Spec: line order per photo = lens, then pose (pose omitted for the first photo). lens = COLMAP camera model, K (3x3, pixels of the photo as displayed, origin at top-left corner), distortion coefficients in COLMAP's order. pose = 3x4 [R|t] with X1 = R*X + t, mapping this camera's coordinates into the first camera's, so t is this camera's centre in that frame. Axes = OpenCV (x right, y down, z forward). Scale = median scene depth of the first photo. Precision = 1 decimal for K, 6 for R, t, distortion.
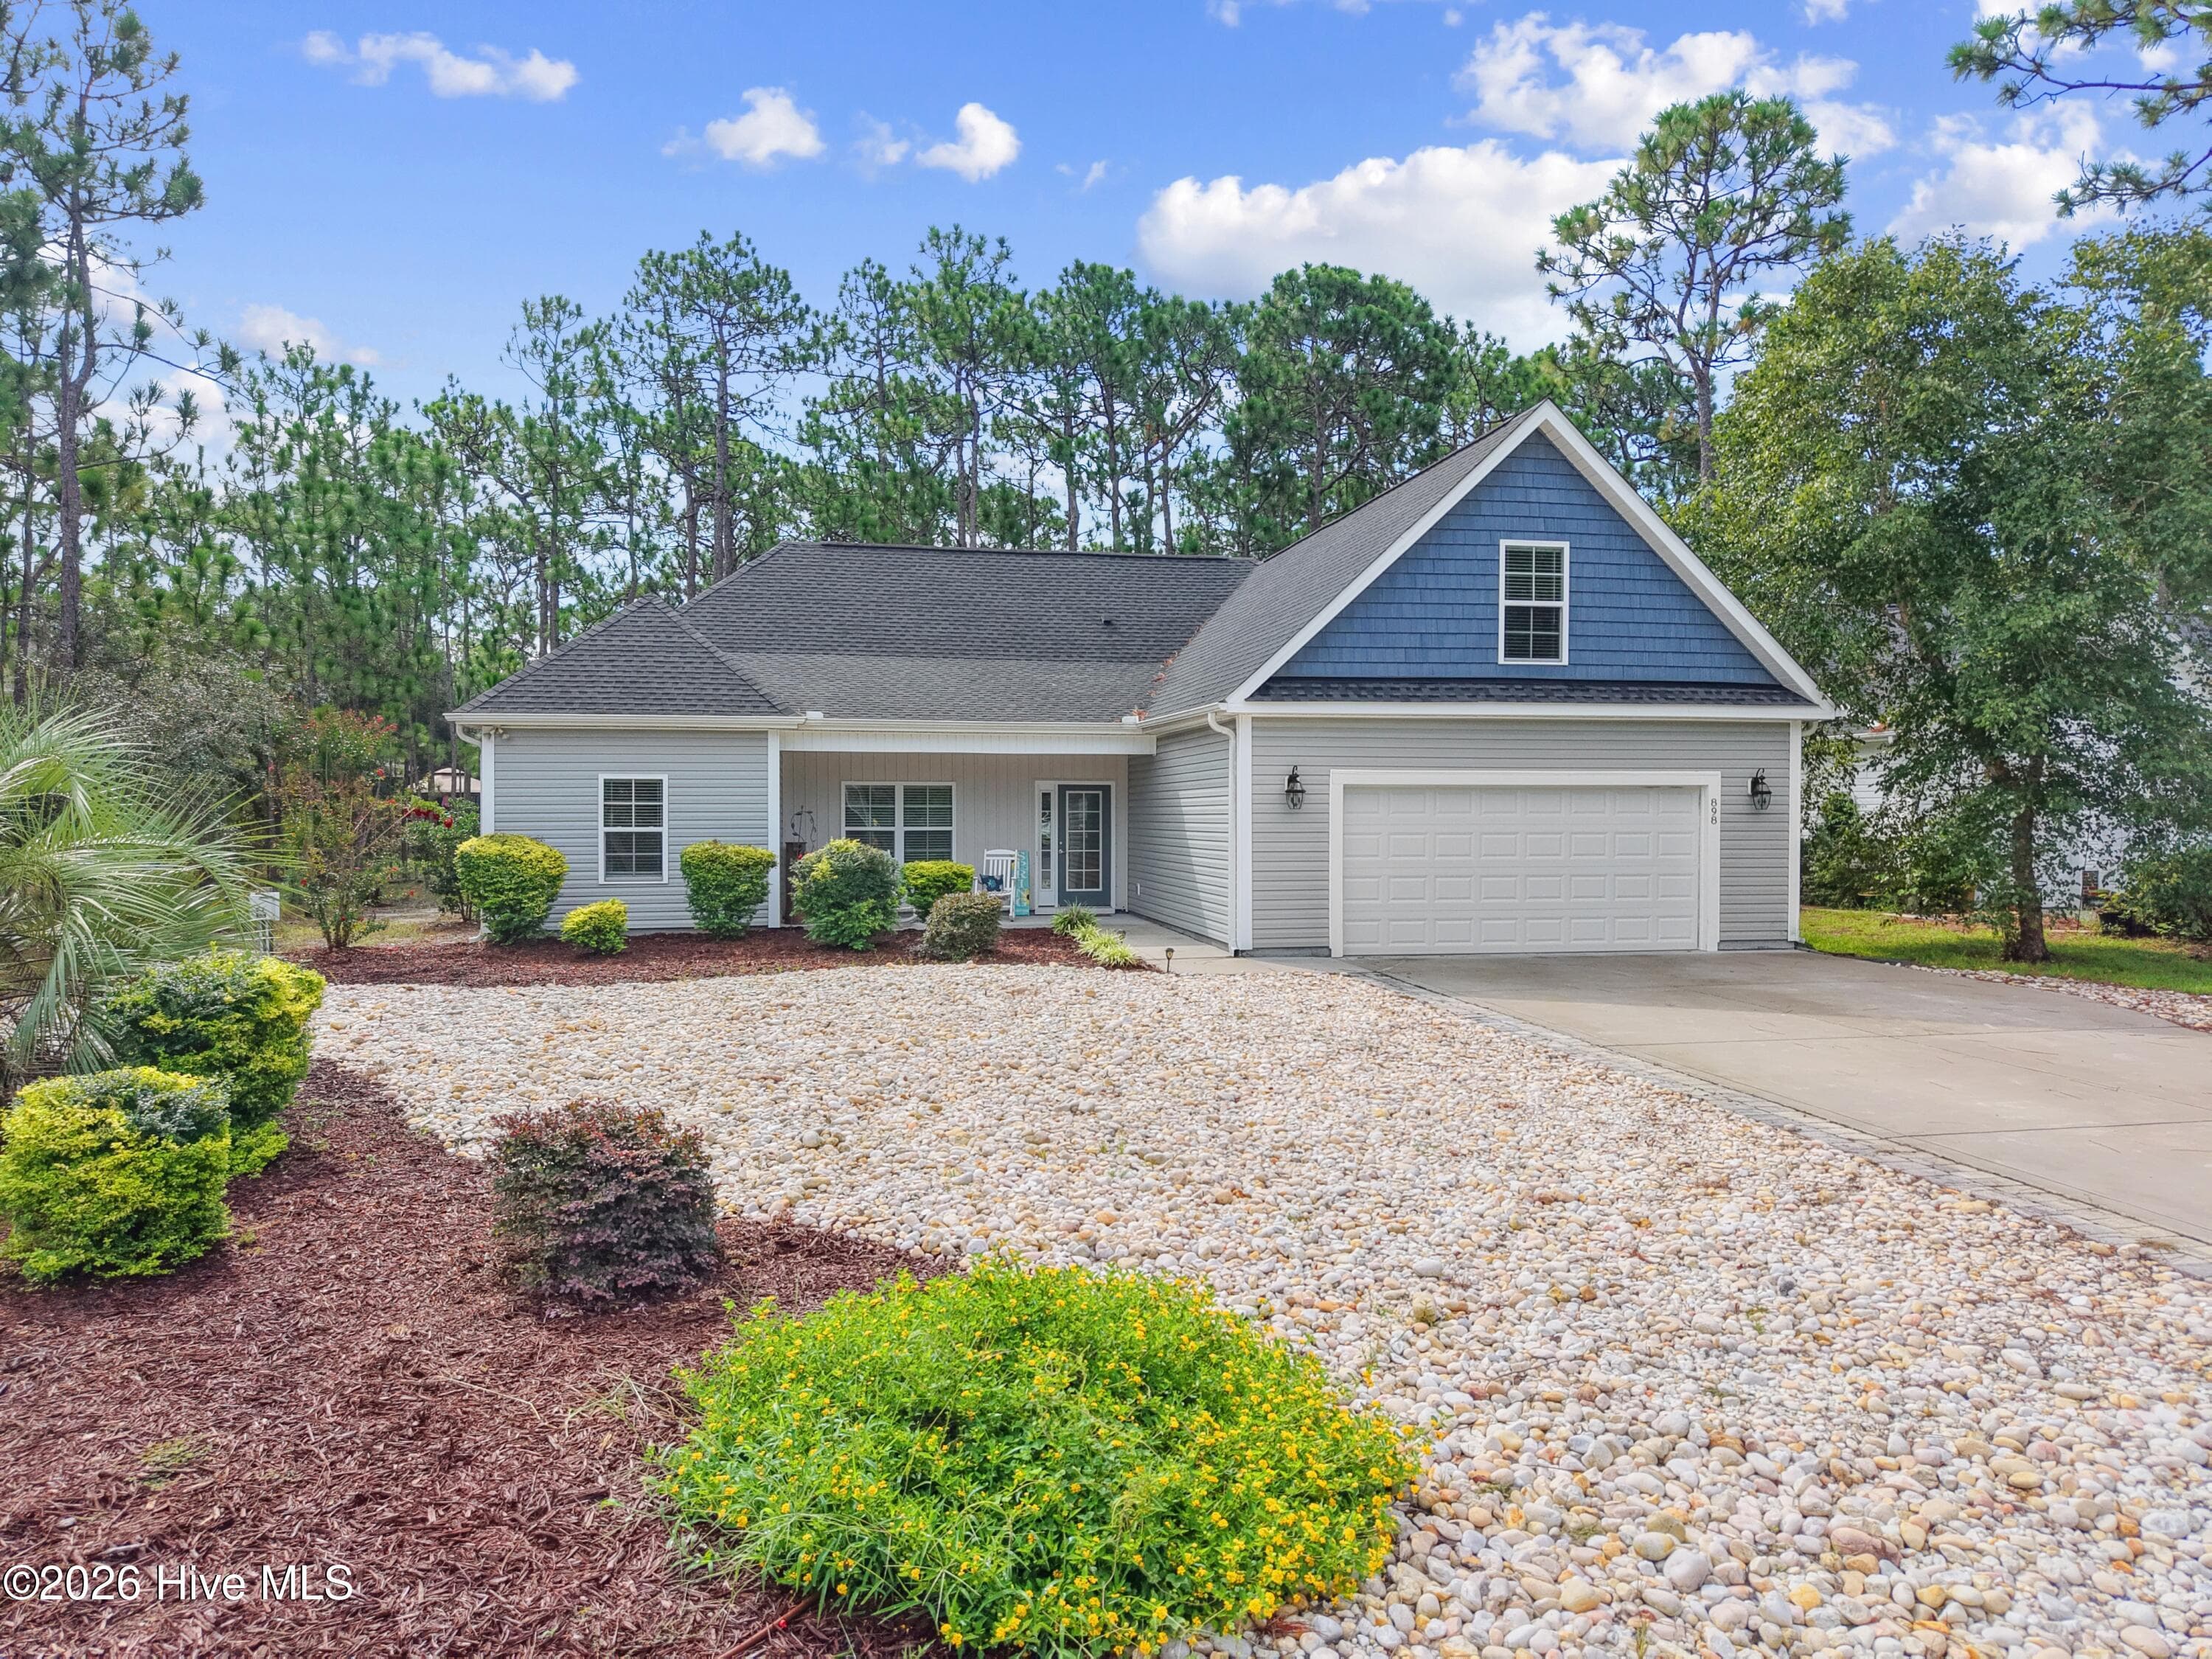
lens RADIAL K [[1471.5, 0, 1101.1], [0, 1471.5, 839.1], [0, 0, 1]] dist [0.022935, -0.022079]
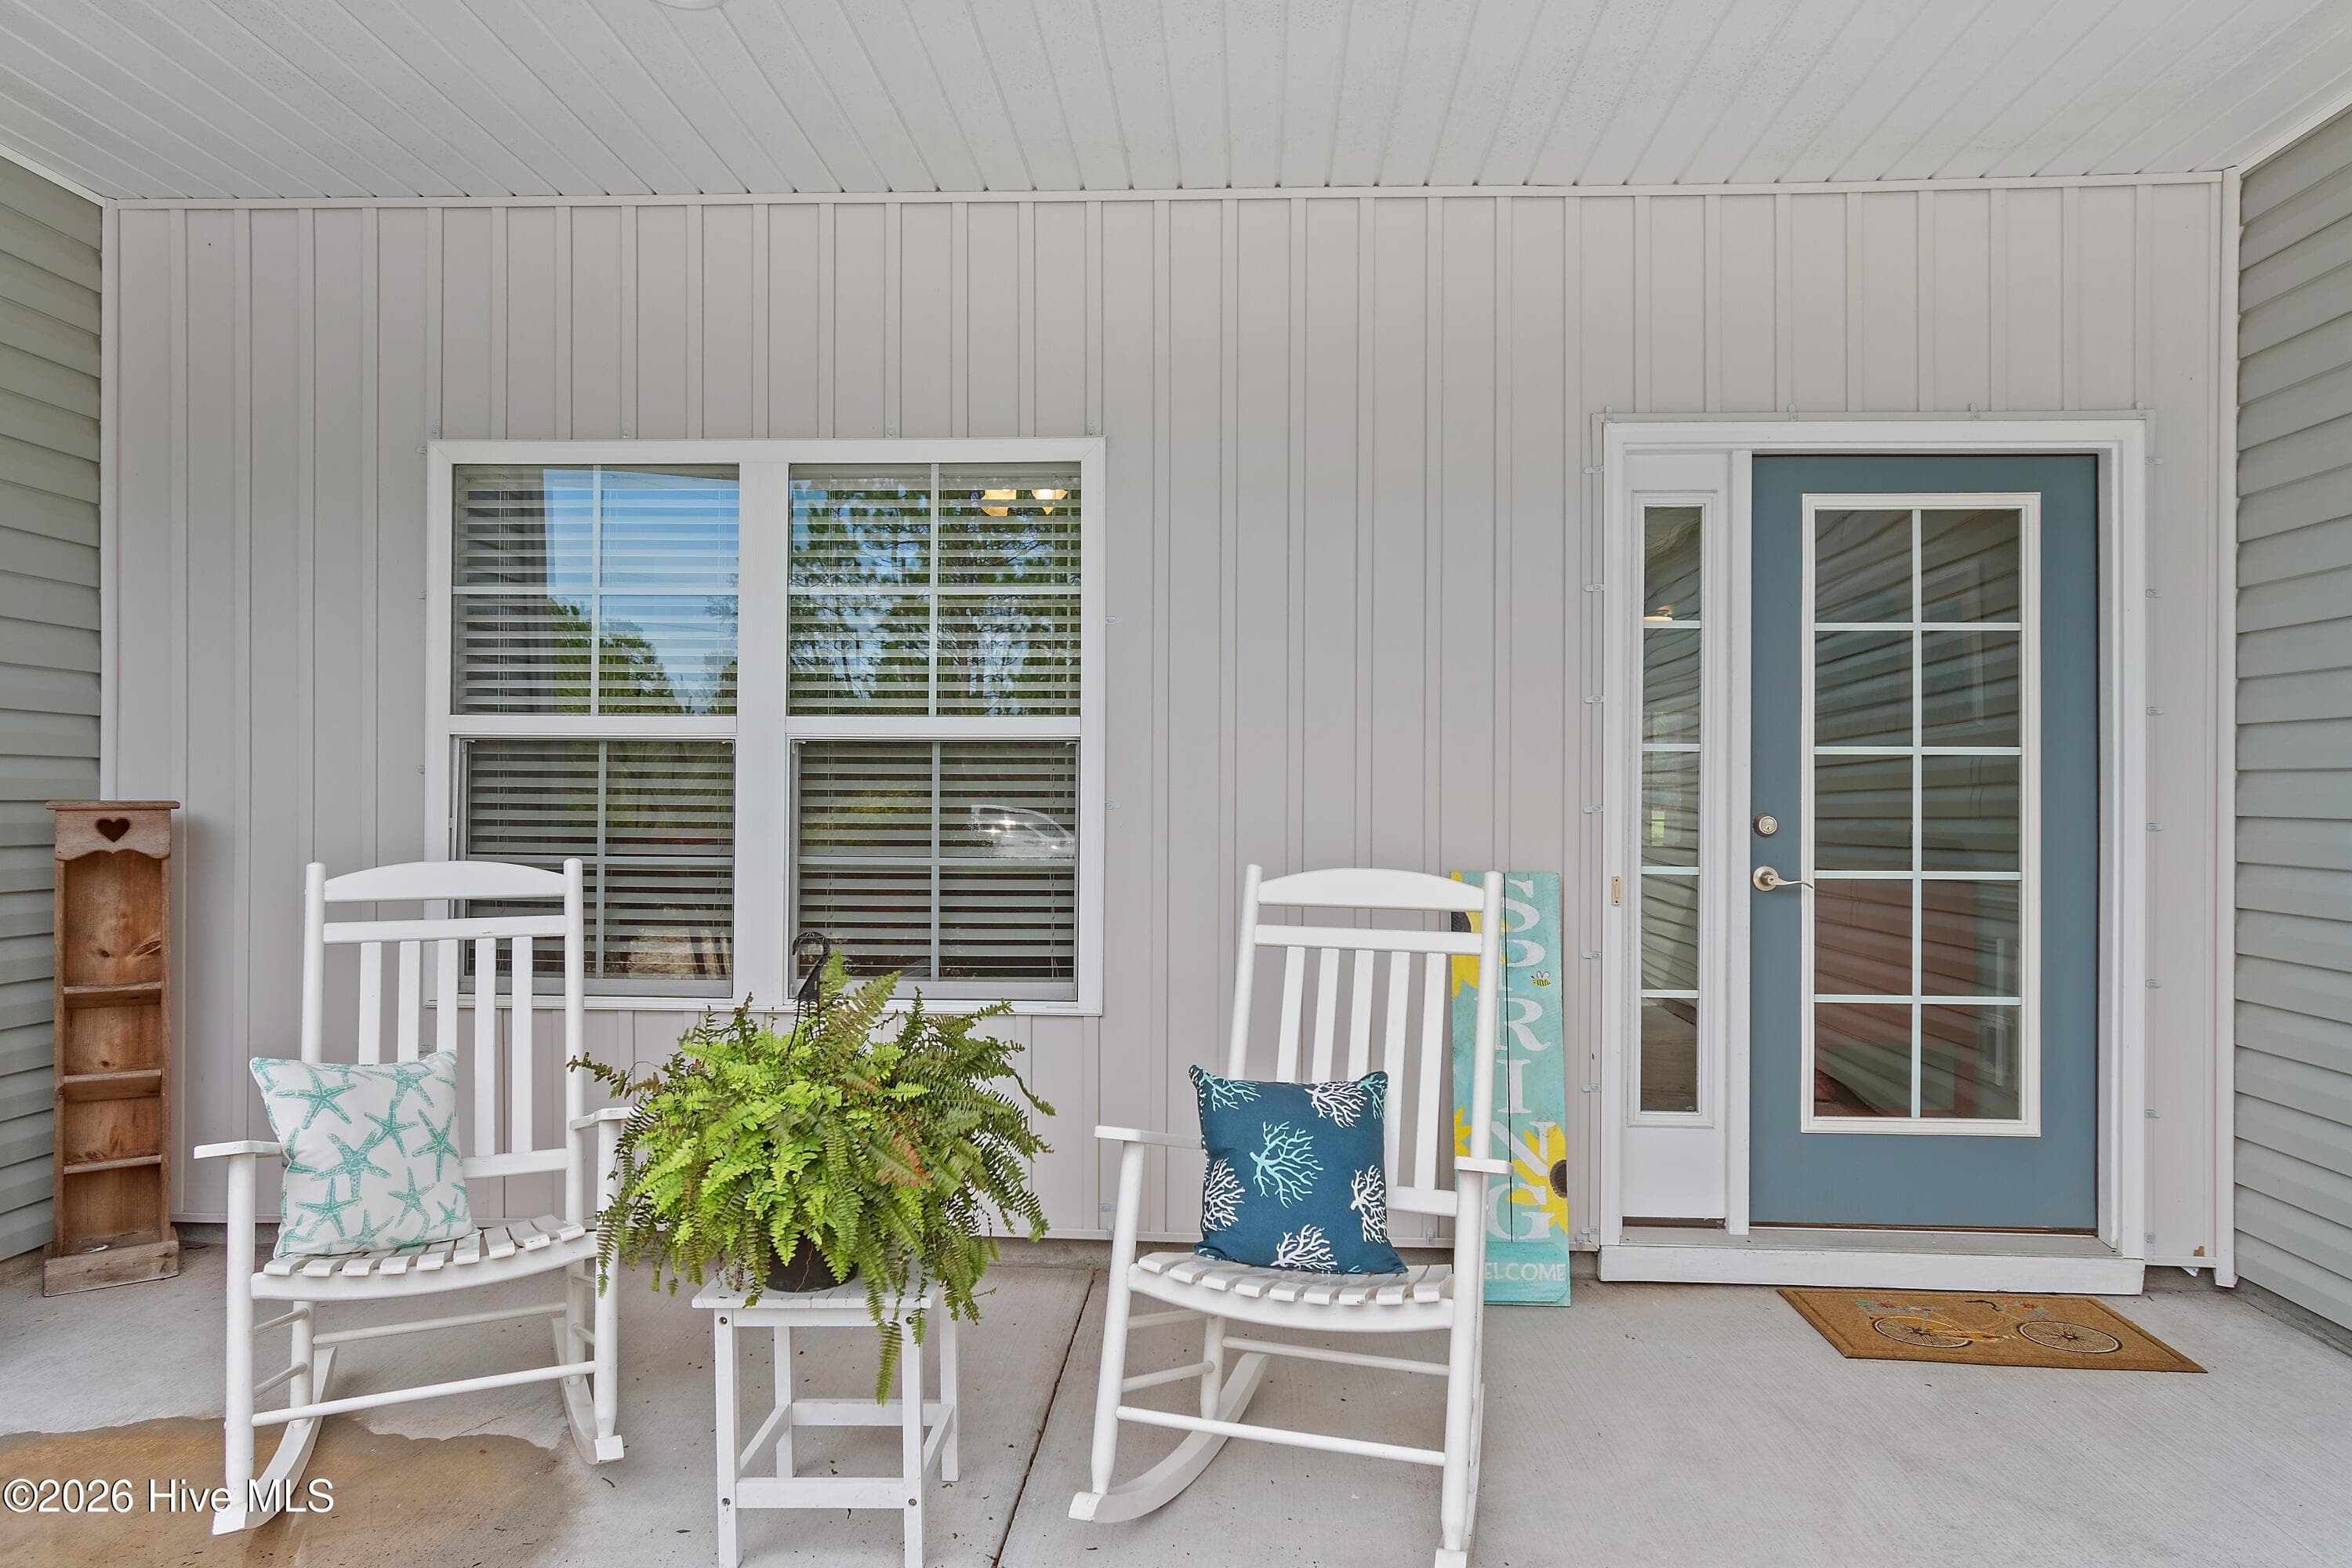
lens RADIAL K [[1434.8, 0, 1159.2], [0, 1434.8, 782.8], [0, 0, 1]] dist [0.007838, -0.010864]
pose [[0.971313, 0.004278, -0.237764, -0.069725], [-0.009550, 0.999733, -0.021024, 0.002697], [0.237611, 0.022691, 0.971095, 1.073909]]
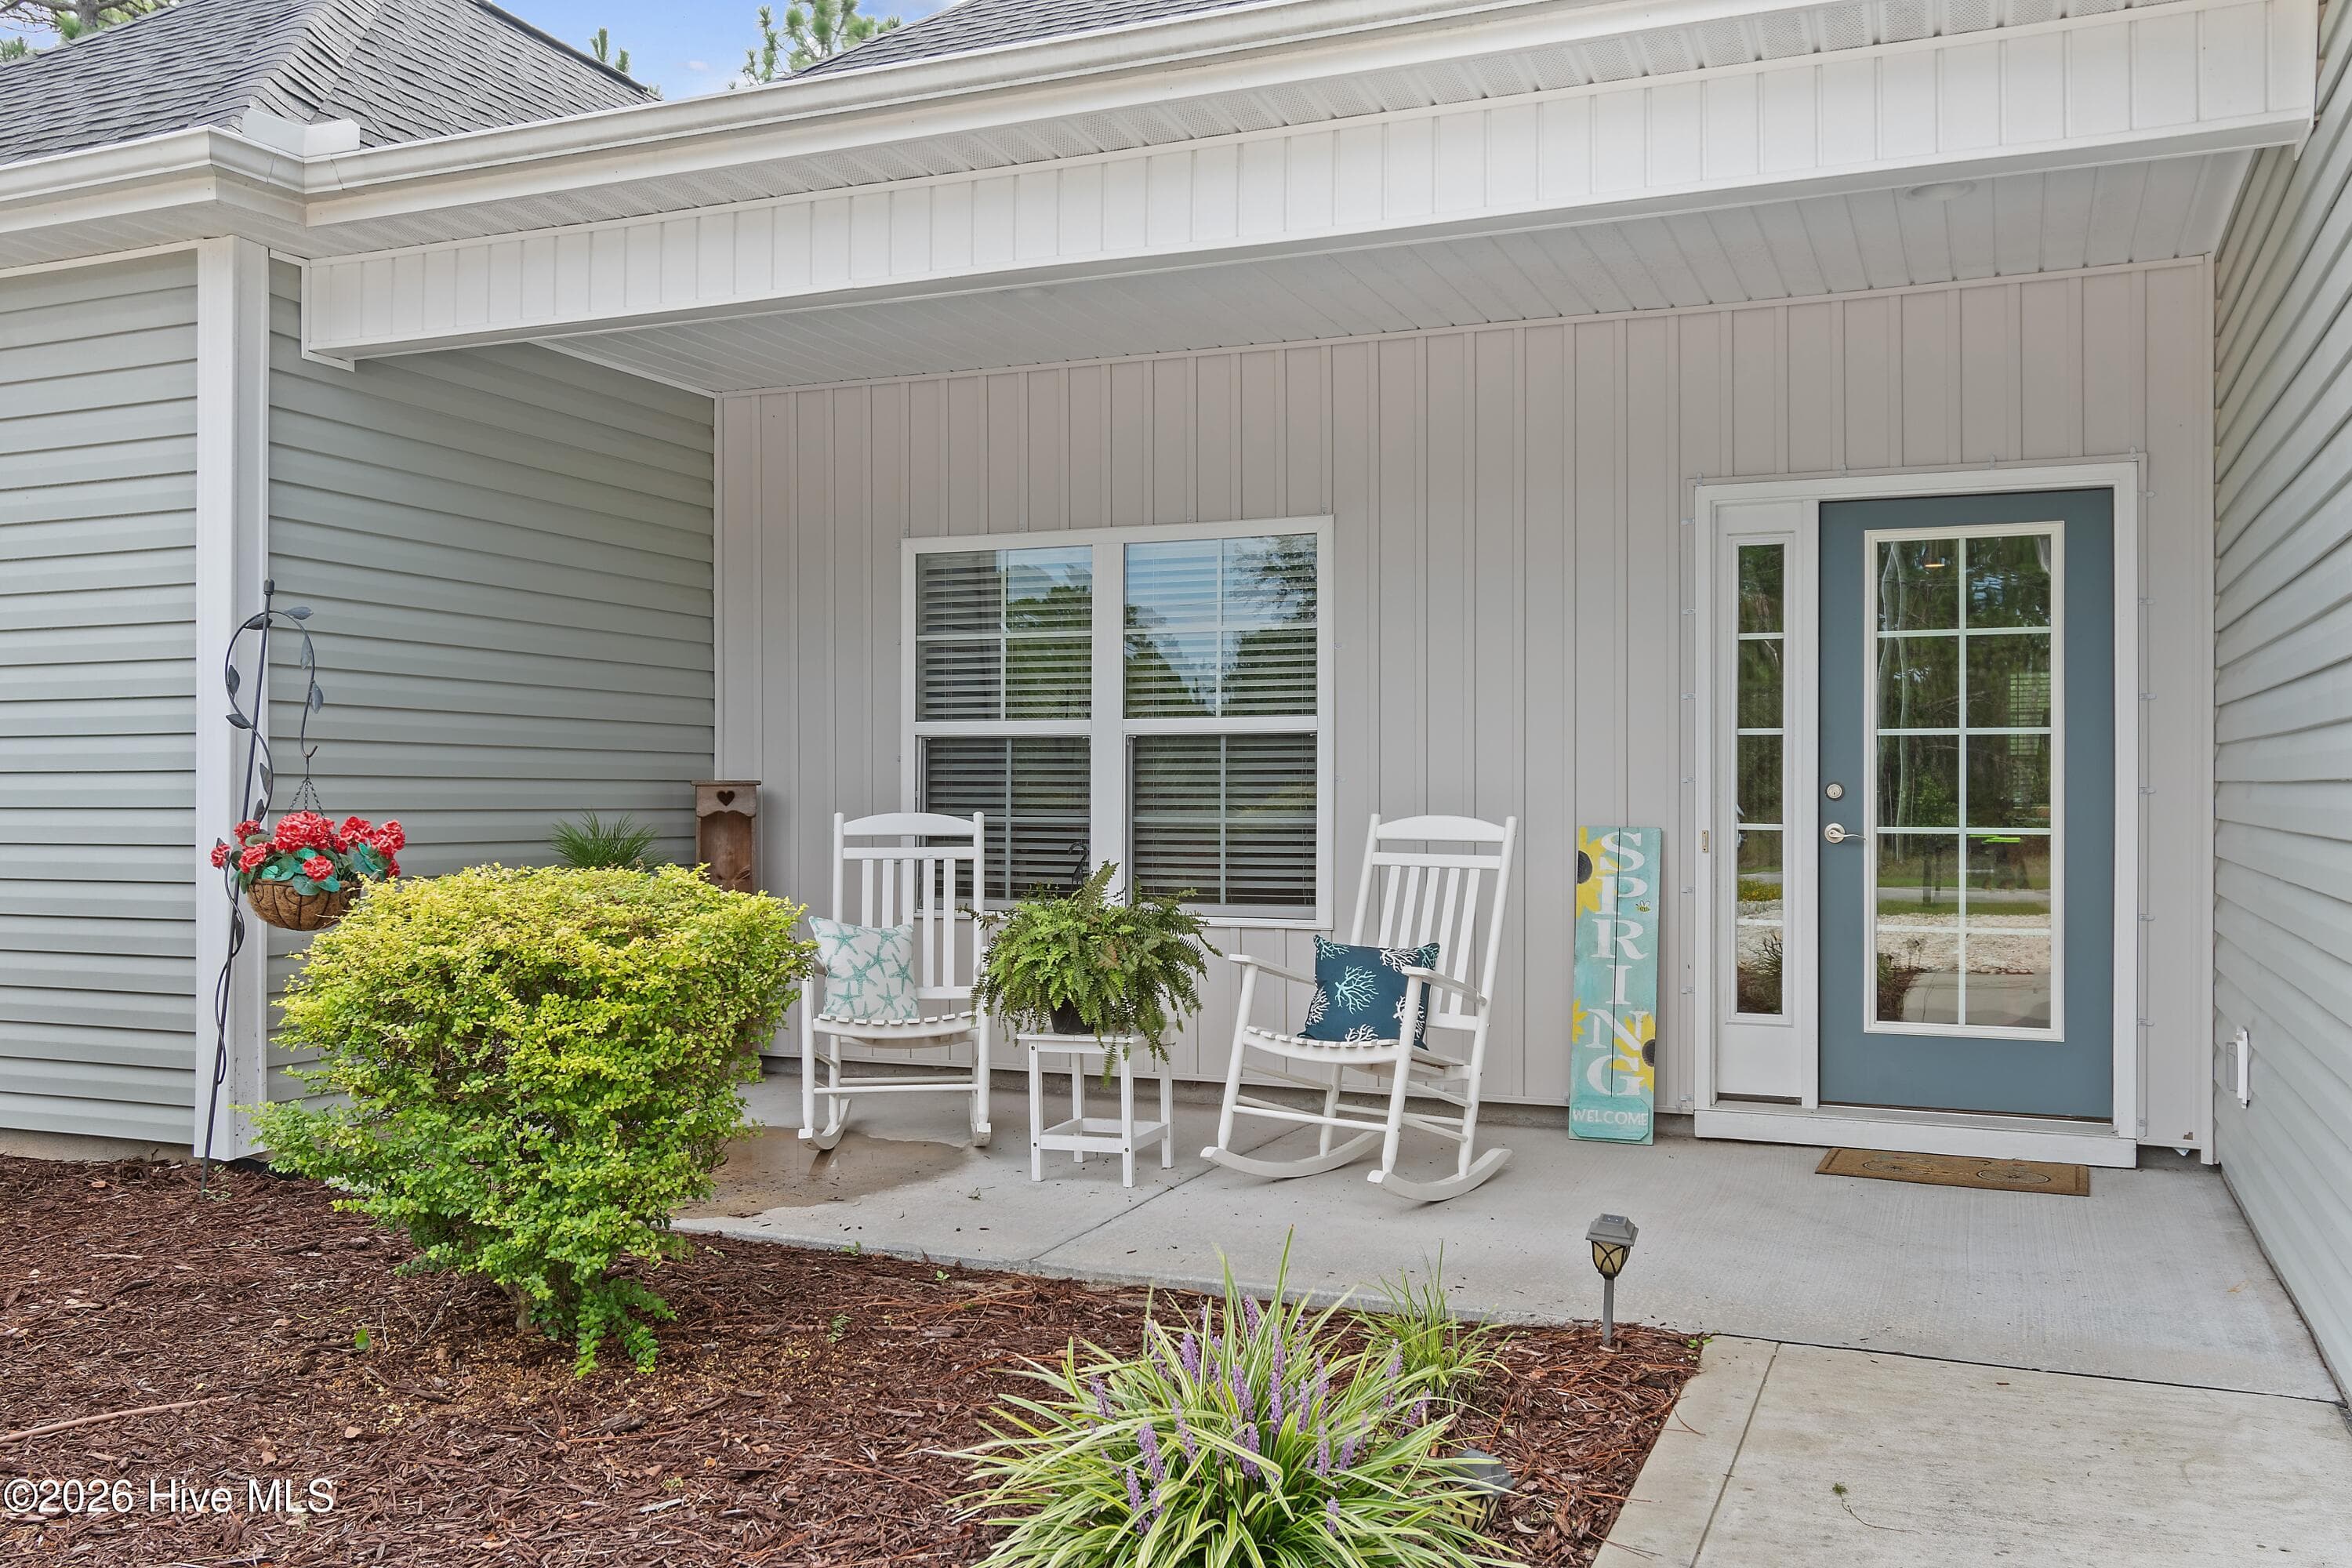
lens RADIAL K [[1950.9, 0, 1171.8], [0, 1950.9, 789.2], [0, 0, 1]] dist [-0.026258, 0.007644]
pose [[0.828559, 0.000712, -0.559901, 0.059278], [-0.009995, 0.999859, -0.013520, 0.008961], [0.559812, 0.016798, 0.828449, 0.937287]]
